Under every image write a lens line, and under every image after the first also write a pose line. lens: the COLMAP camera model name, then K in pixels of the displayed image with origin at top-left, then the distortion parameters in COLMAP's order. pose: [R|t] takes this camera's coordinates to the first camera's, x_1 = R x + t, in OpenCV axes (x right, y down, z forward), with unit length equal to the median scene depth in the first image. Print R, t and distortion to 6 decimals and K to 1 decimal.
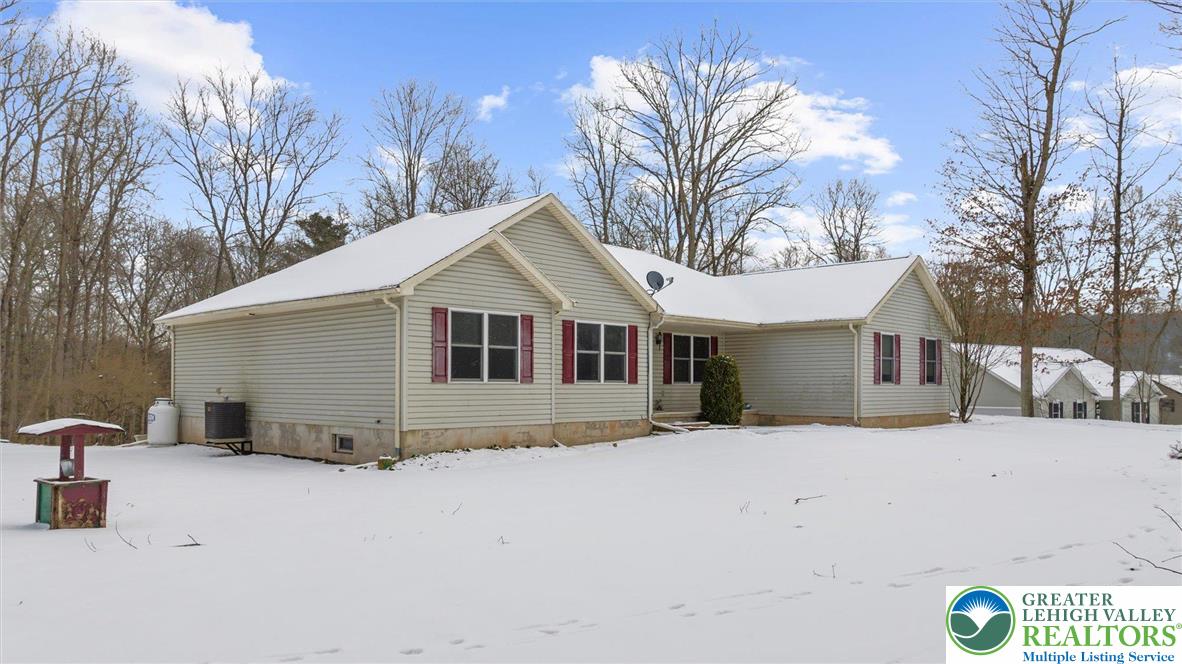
lens RADIAL K [[859.9, 0, 590.5], [0, 859.9, 329.9], [0, 0, 1]] dist [0.001894, -0.000258]
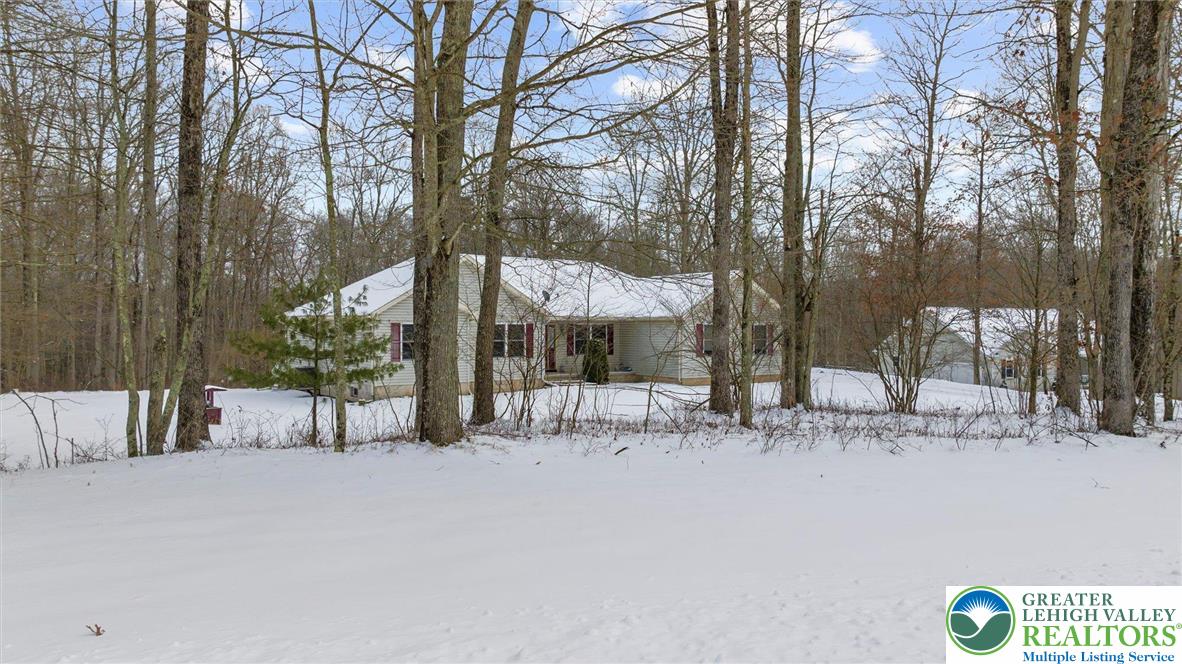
lens RADIAL K [[859.9, 0, 591.5], [0, 859.9, 328.9], [0, 0, 1]] dist [0.001894, -0.000258]
pose [[0.980532, 0.003799, -0.196320, 0.410284], [0.011098, 0.997142, 0.074726, -0.097713], [0.196043, -0.075450, 0.977688, -0.521629]]
